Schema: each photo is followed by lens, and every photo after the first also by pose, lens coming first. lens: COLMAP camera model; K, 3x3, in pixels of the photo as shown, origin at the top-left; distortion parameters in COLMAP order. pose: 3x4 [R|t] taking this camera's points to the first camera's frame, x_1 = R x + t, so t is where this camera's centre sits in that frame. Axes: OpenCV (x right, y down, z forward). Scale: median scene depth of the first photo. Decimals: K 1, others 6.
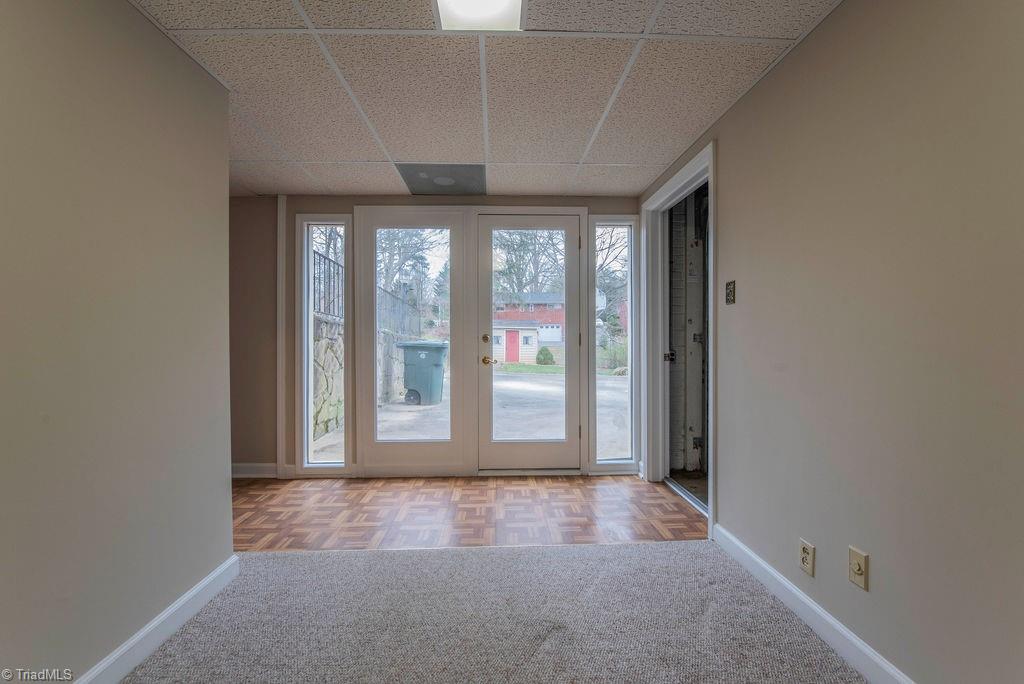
lens RADIAL K [[408.4, 0, 513.2], [0, 408.4, 339.7], [0, 0, 1]] dist [-0.020562, -0.000879]
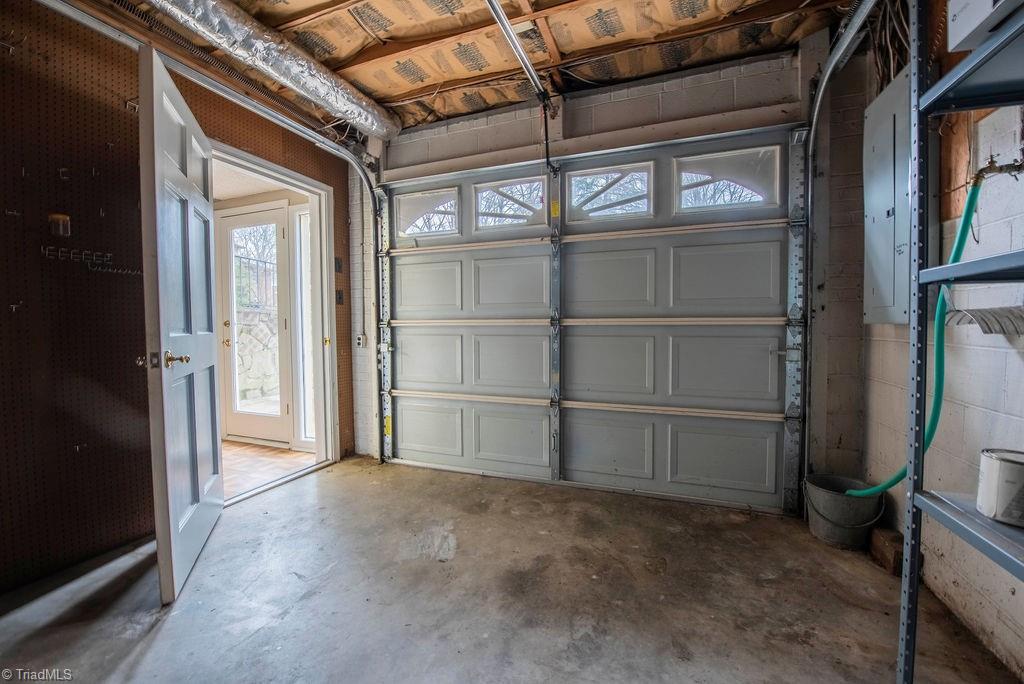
lens RADIAL K [[408.4, 0, 513.2], [0, 408.4, 339.7], [0, 0, 1]] dist [-0.020562, -0.000879]
pose [[0.923554, 0.010402, -0.383326, 1.176308], [0.003629, 0.999350, 0.035862, 0.002757], [0.383450, -0.034512, 0.922916, 0.244374]]
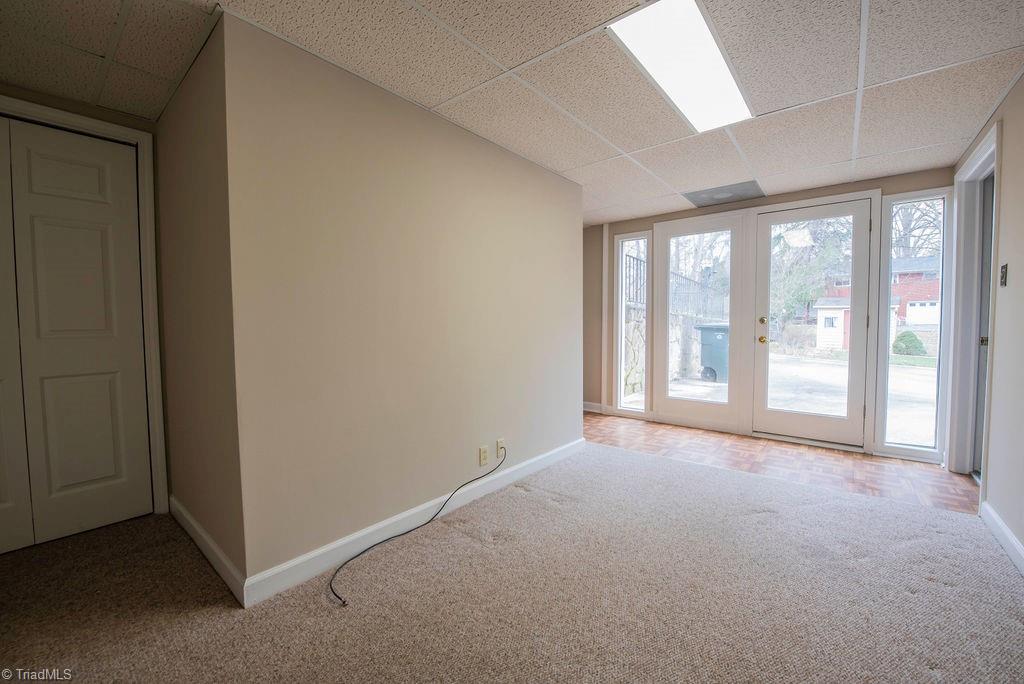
lens RADIAL K [[408.4, 0, 513.2], [0, 408.4, 339.7], [0, 0, 1]] dist [-0.020562, -0.000879]
pose [[0.749901, 0.027402, -0.660982, 0.169974], [0.001507, 0.999068, 0.043128, 0.000204], [0.661548, -0.033338, 0.749161, -0.351763]]
